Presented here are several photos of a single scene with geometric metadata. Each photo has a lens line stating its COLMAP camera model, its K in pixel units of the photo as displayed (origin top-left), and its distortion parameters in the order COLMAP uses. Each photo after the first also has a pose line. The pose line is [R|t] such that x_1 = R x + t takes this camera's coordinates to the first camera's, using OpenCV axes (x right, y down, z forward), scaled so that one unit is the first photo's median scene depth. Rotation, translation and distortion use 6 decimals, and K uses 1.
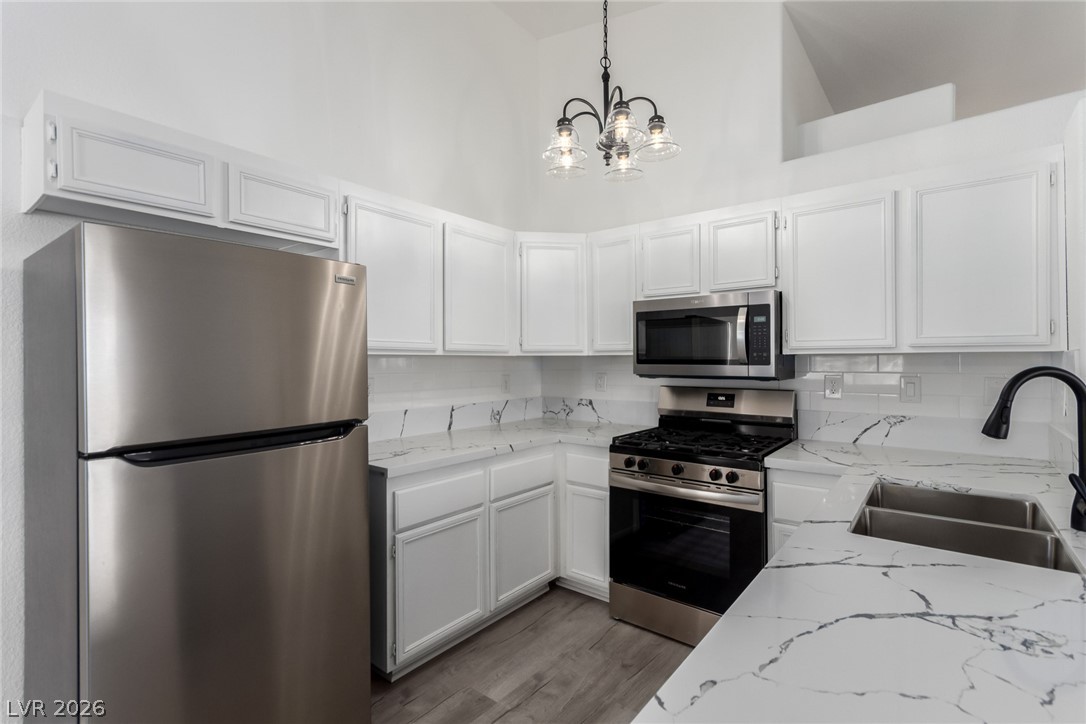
lens RADIAL K [[508.7, 0, 548.1], [0, 508.7, 357.4], [0, 0, 1]] dist [0.006128, 0.000409]
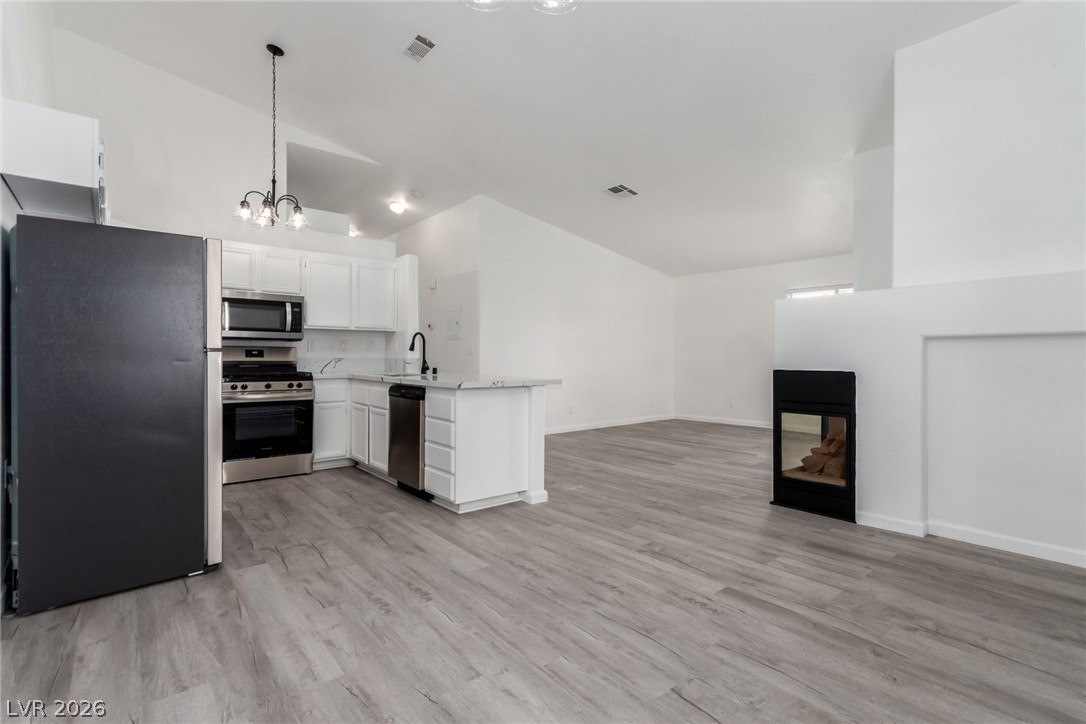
lens RADIAL K [[508.7, 0, 547.5], [0, 508.7, 352.7], [0, 0, 1]] dist [0.006128, 0.000409]
pose [[0.209435, 0.012465, 0.977743, -1.343012], [-0.008688, 0.999903, -0.010886, 0.107956], [-0.977784, -0.006214, 0.209523, -0.387035]]
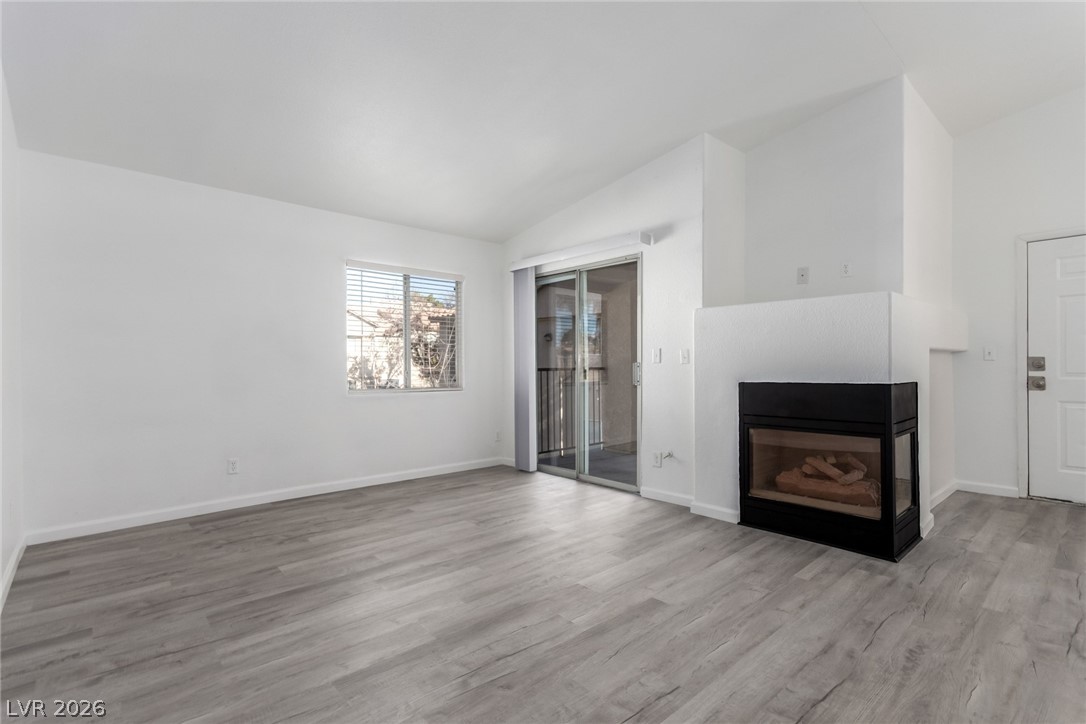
lens RADIAL K [[508.7, 0, 547.4], [0, 508.7, 360.6], [0, 0, 1]] dist [0.006128, 0.000409]
pose [[-0.984930, 0.012615, 0.172493, 0.881571], [0.009760, 0.999801, -0.017393, 0.095469], [-0.172678, -0.015447, -0.984857, 0.559199]]
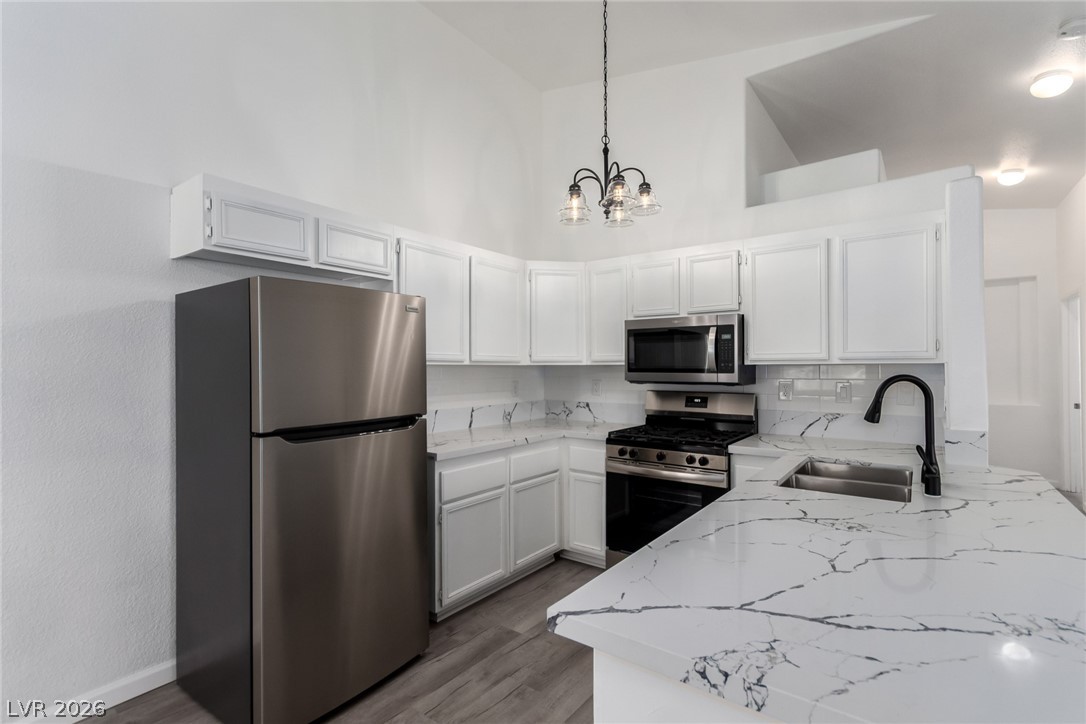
lens RADIAL K [[508.7, 0, 547.9], [0, 508.7, 362.7], [0, 0, 1]] dist [0.006128, 0.000409]
pose [[0.999628, 0.001508, 0.027229, -0.057522], [-0.001387, 0.999989, -0.004463, -0.004699], [-0.027235, 0.004424, 0.999619, -0.242745]]
